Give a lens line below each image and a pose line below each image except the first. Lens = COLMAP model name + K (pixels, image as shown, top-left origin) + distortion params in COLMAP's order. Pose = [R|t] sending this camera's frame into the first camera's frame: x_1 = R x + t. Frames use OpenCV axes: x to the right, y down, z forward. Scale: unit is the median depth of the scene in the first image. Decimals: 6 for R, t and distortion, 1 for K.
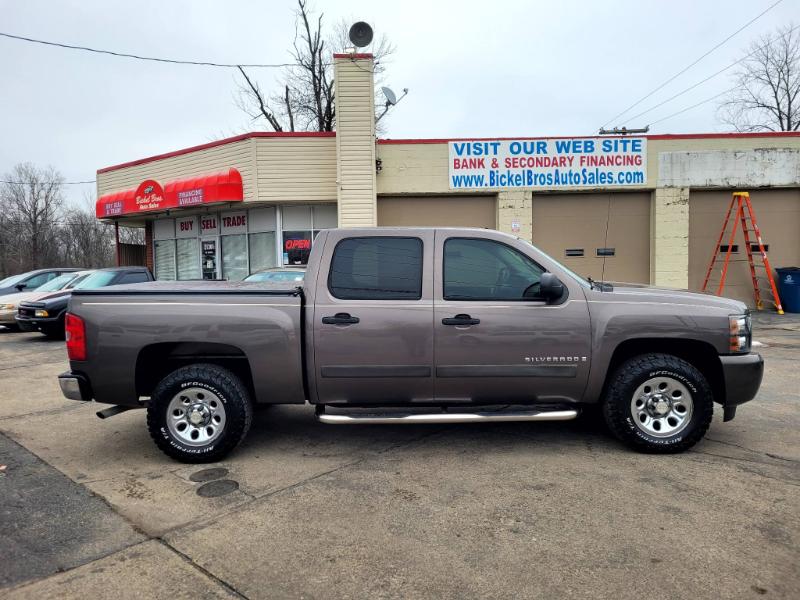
lens RADIAL K [[583.4, 0, 400.9], [0, 583.4, 293.5], [0, 0, 1]] dist [0.060071, -0.042373]
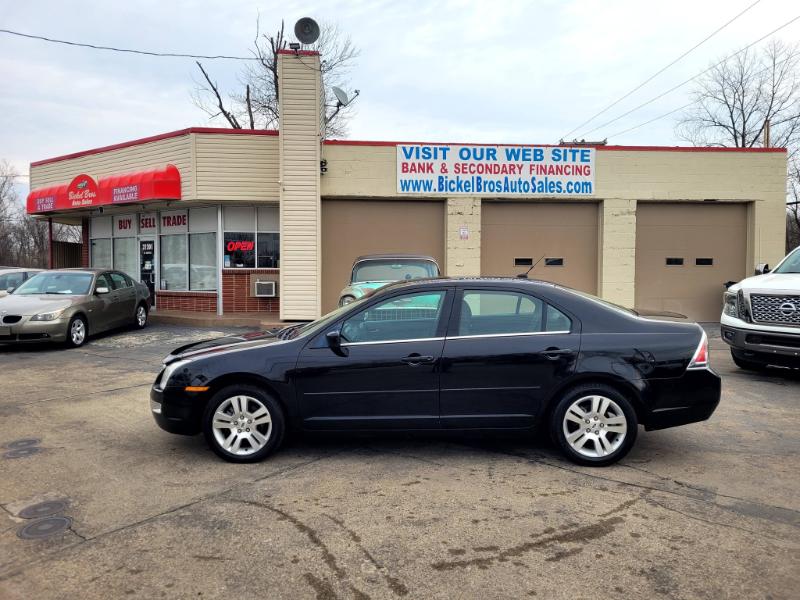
lens RADIAL K [[583.4, 0, 406.9], [0, 583.4, 290.3], [0, 0, 1]] dist [0.060071, -0.042373]
pose [[0.998023, 0.019248, 0.059833, 0.043865], [-0.018277, 0.999693, -0.016747, -0.001407], [-0.060137, 0.015621, 0.998068, 0.031720]]
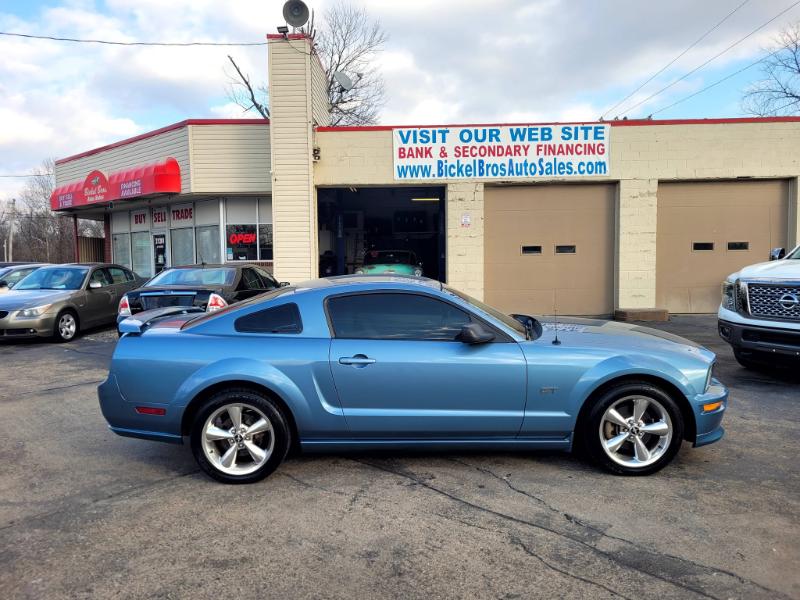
lens RADIAL K [[583.4, 0, 400.5], [0, 583.4, 292.9], [0, 0, 1]] dist [0.060071, -0.042373]
pose [[0.998828, 0.009651, -0.047438, 0.138271], [-0.009308, 0.999929, 0.007465, -0.006658], [0.047507, -0.007015, 0.998846, 0.072415]]
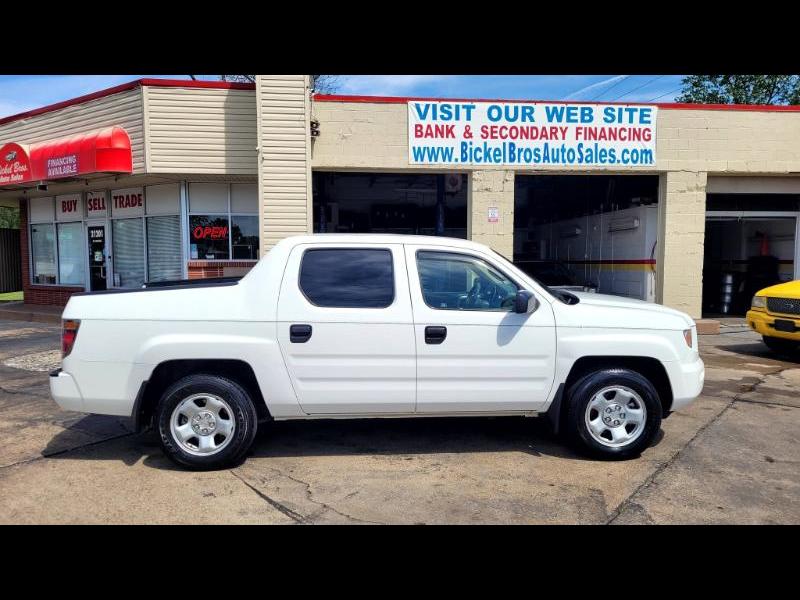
lens RADIAL K [[583.4, 0, 401.8], [0, 583.4, 301.0], [0, 0, 1]] dist [0.060071, -0.042373]
pose [[0.996644, 0.010630, 0.081168, 0.013843], [-0.012661, 0.999618, 0.024549, -0.018758], [-0.080876, -0.025495, 0.996398, 0.234200]]
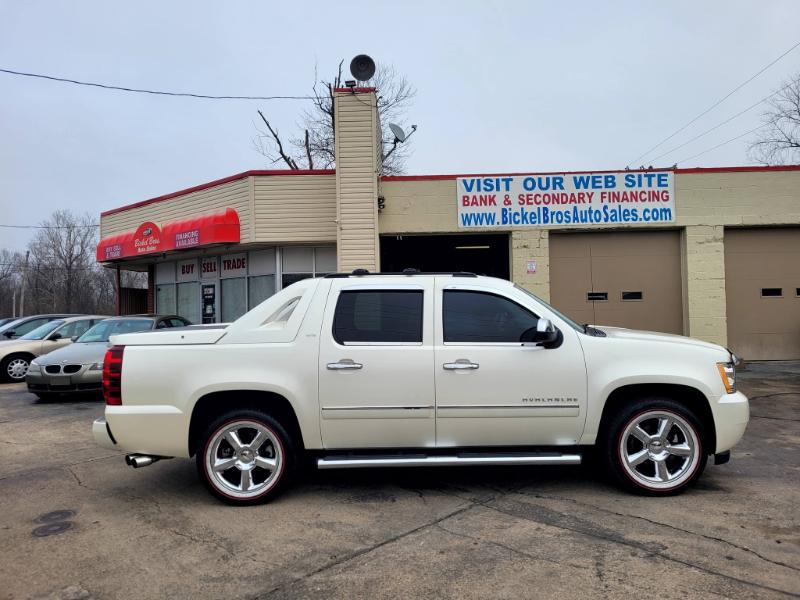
lens RADIAL K [[583.4, 0, 407.5], [0, 583.4, 293.2], [0, 0, 1]] dist [0.060071, -0.042373]
pose [[0.999211, -0.002495, -0.039649, 0.039024], [-0.000434, 0.997281, -0.073687, -0.007683], [0.039725, 0.073646, 0.996493, 0.083211]]
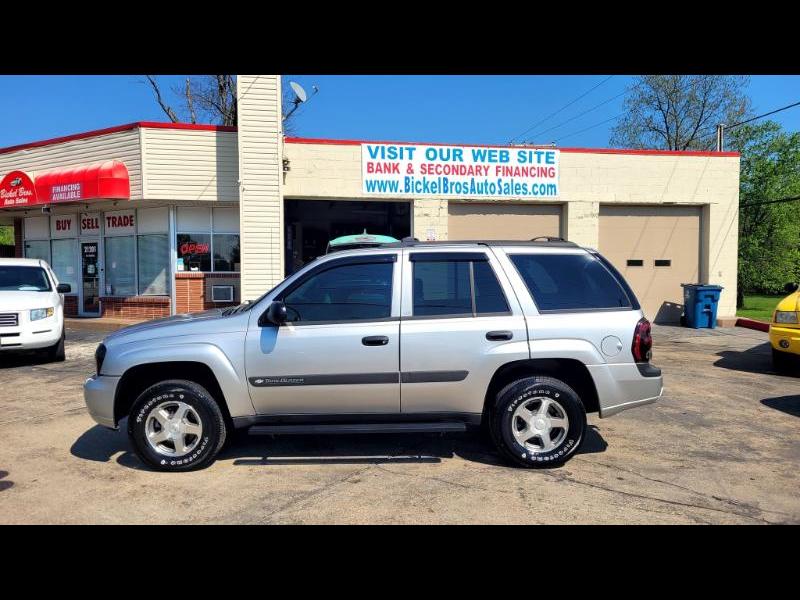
lens RADIAL K [[583.4, 0, 400.6], [0, 583.4, 299.8], [0, 0, 1]] dist [0.060071, -0.042373]
pose [[0.988822, 0.009245, 0.148816, 0.005074], [-0.008913, 0.999956, -0.002896, -0.006065], [-0.148836, 0.001538, 0.988861, 0.059532]]
